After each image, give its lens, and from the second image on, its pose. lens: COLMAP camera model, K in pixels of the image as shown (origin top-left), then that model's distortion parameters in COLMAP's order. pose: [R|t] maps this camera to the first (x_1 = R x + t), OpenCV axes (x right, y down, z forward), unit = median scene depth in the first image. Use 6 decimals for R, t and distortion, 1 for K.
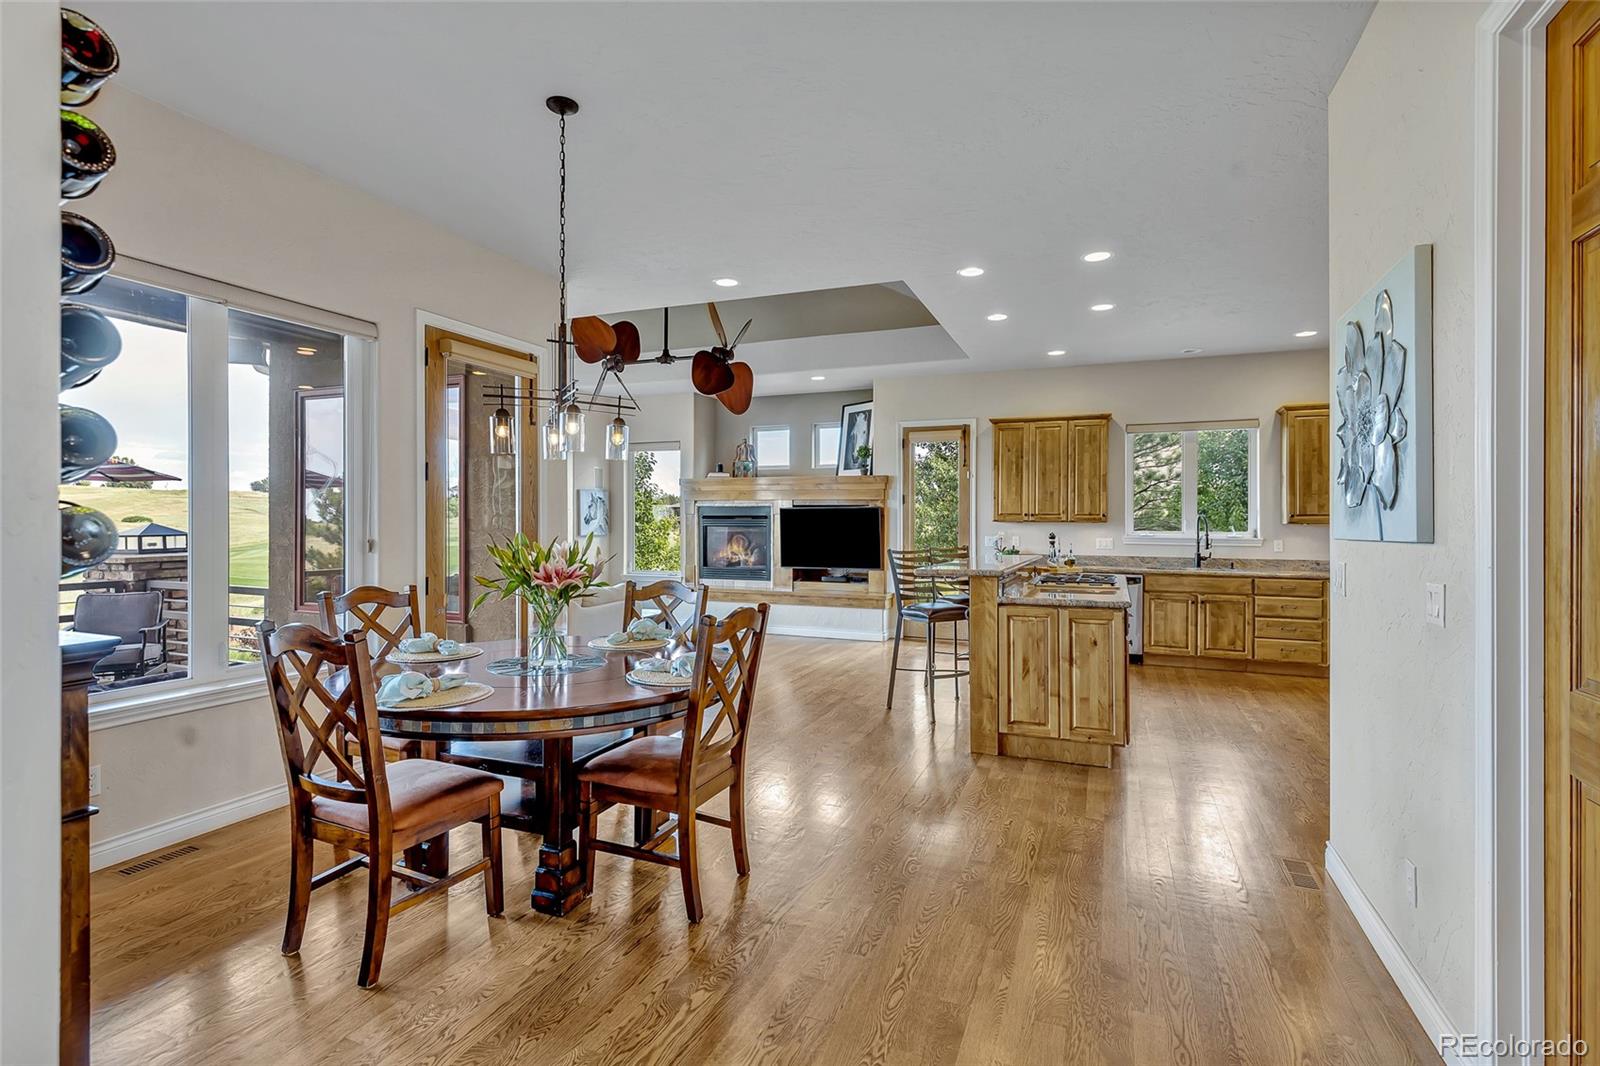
lens RADIAL K [[752.4, 0, 796.7], [0, 752.4, 519.2], [0, 0, 1]] dist [0.003325, 0.000201]
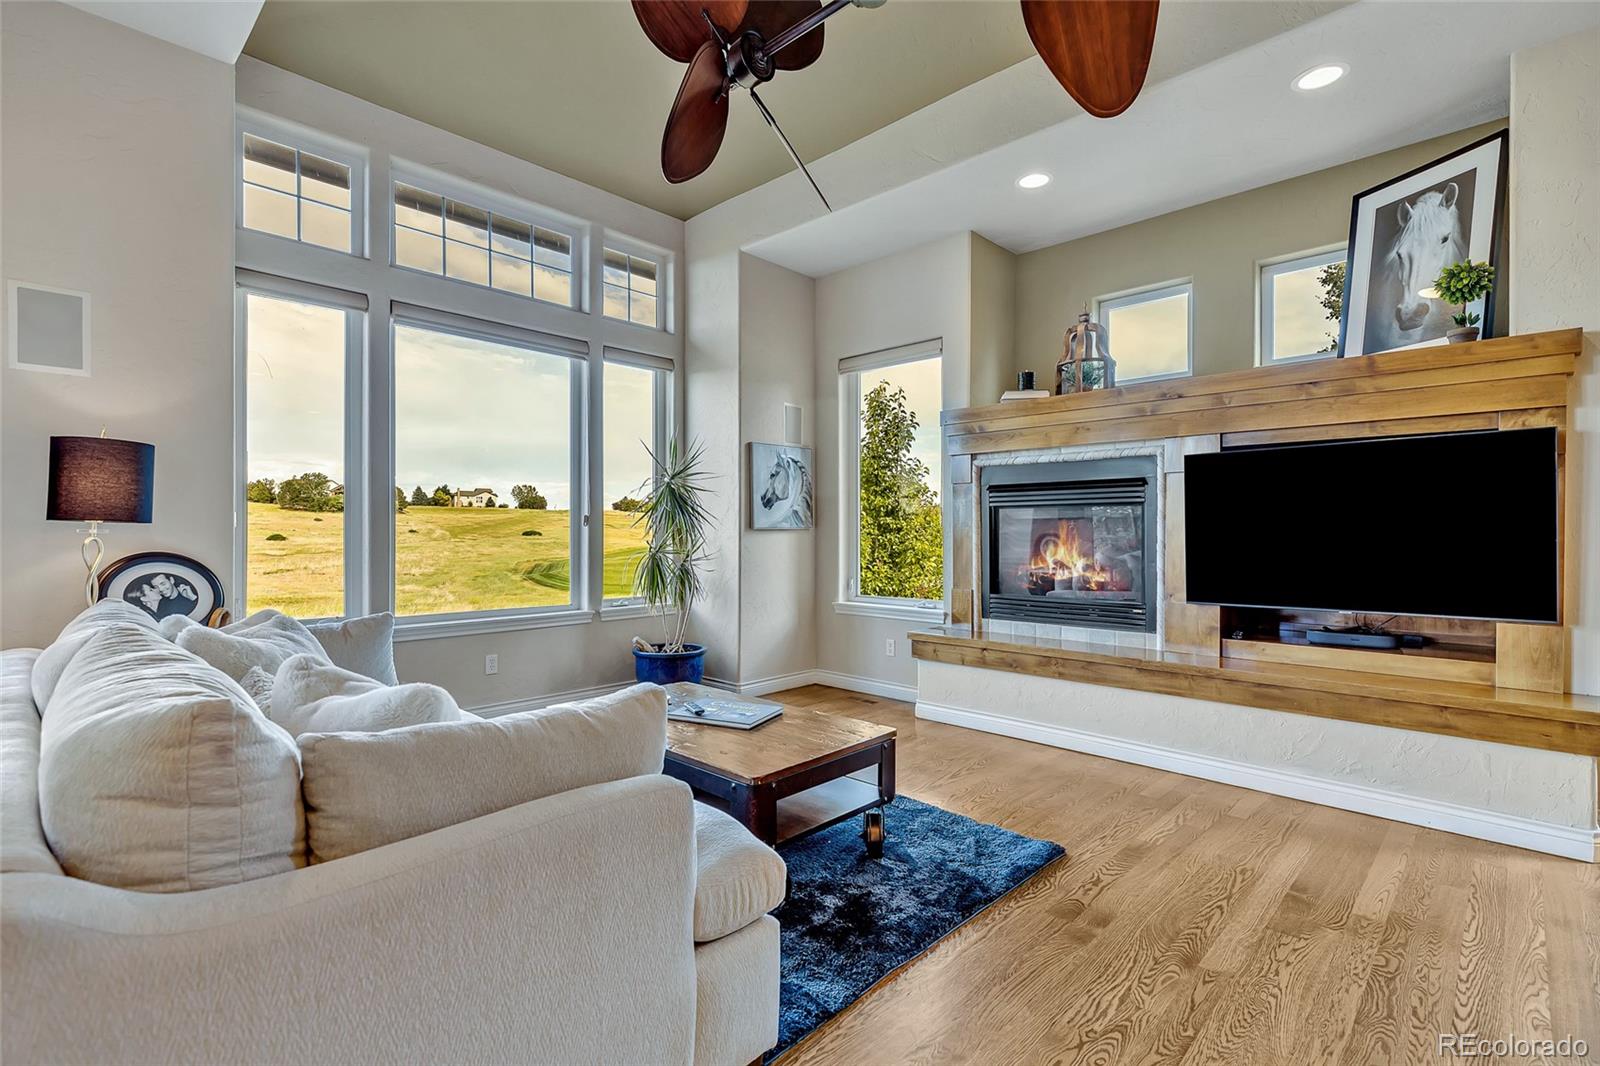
lens RADIAL K [[747.6, 0, 798.3], [0, 747.6, 538.1], [0, 0, 1]] dist [0.006704, 0.000432]
pose [[0.928542, 0.000700, -0.371226, -0.063070], [0.002024, 0.999974, 0.006949, 0.025075], [0.371221, -0.007204, 0.928517, 0.531038]]
